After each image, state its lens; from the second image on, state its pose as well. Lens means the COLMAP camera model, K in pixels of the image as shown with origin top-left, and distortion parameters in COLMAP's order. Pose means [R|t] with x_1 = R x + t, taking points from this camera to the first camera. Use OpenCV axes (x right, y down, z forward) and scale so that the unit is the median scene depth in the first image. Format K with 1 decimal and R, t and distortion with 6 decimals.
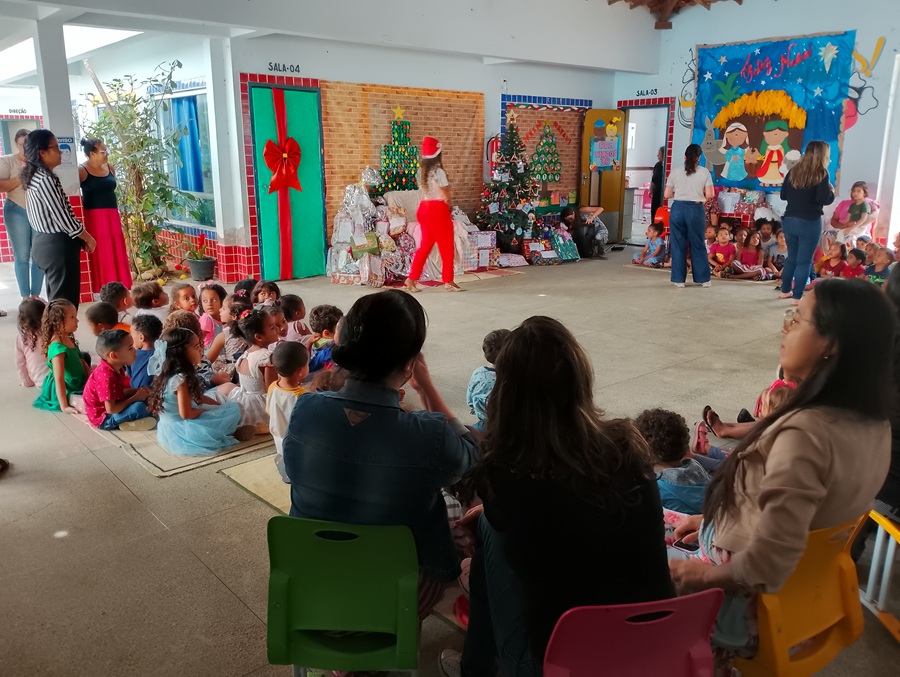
lens RADIAL K [[740.0, 0, 442.8], [0, 740.0, 349.6], [0, 0, 1]] dist [0.065695, -0.137453]
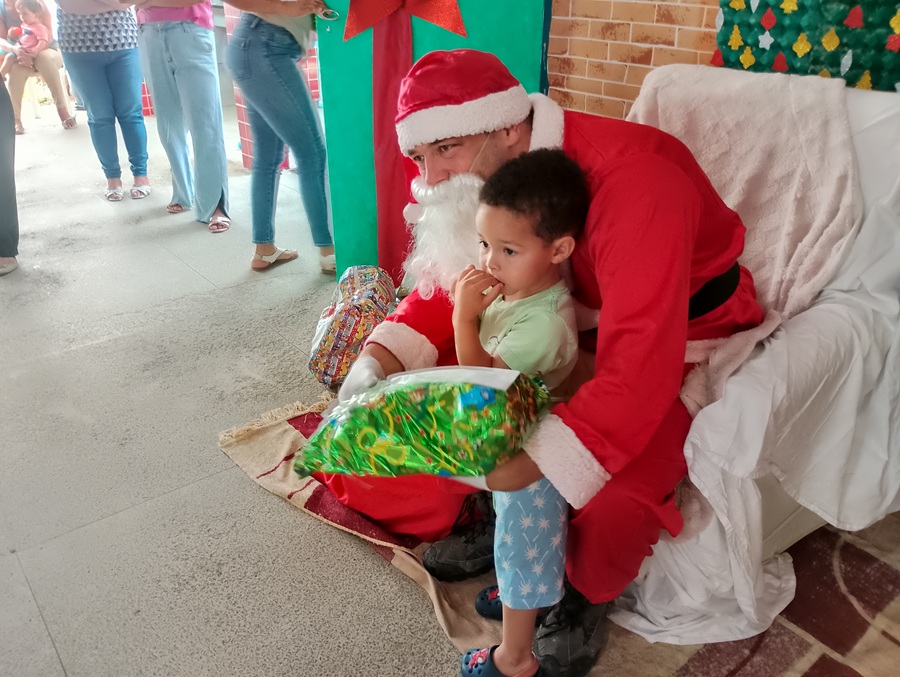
lens RADIAL K [[740.0, 0, 448.0], [0, 740.0, 334.5], [0, 0, 1]] dist [0.065695, -0.137453]
pose [[-0.032529, 0.448656, -0.893113, 0.136415], [-0.247492, 0.862140, 0.442111, -0.211202], [0.968344, 0.235419, 0.082994, 0.878732]]
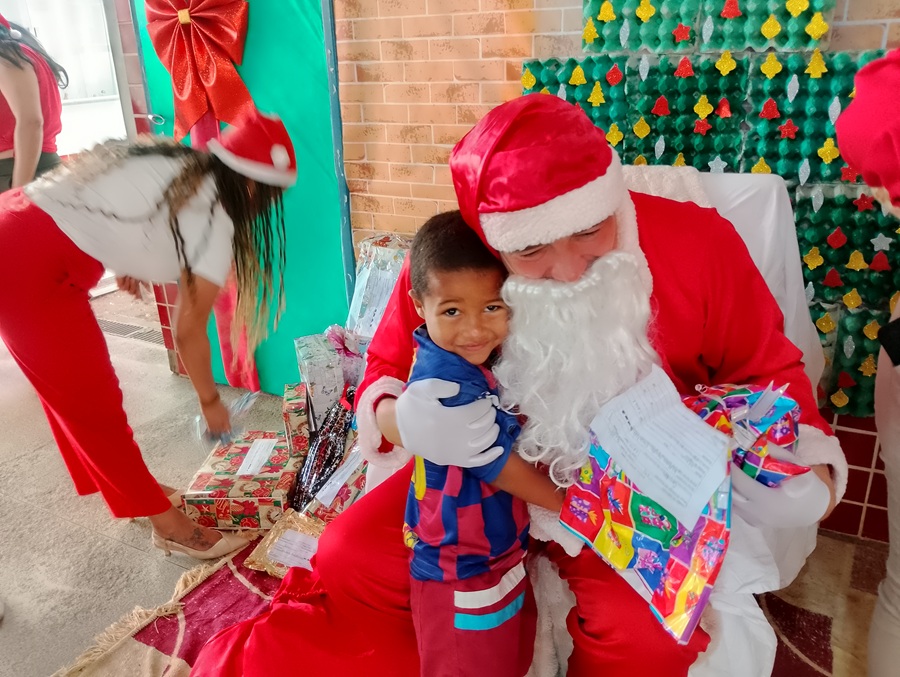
lens RADIAL K [[740.0, 0, 457.3], [0, 740.0, 338.6], [0, 0, 1]] dist [0.065695, -0.137453]
pose [[0.365954, 0.316451, -0.875178, 0.108279], [-0.202556, 0.944951, 0.256981, -0.204458], [0.908322, 0.083230, 0.409908, 0.848660]]
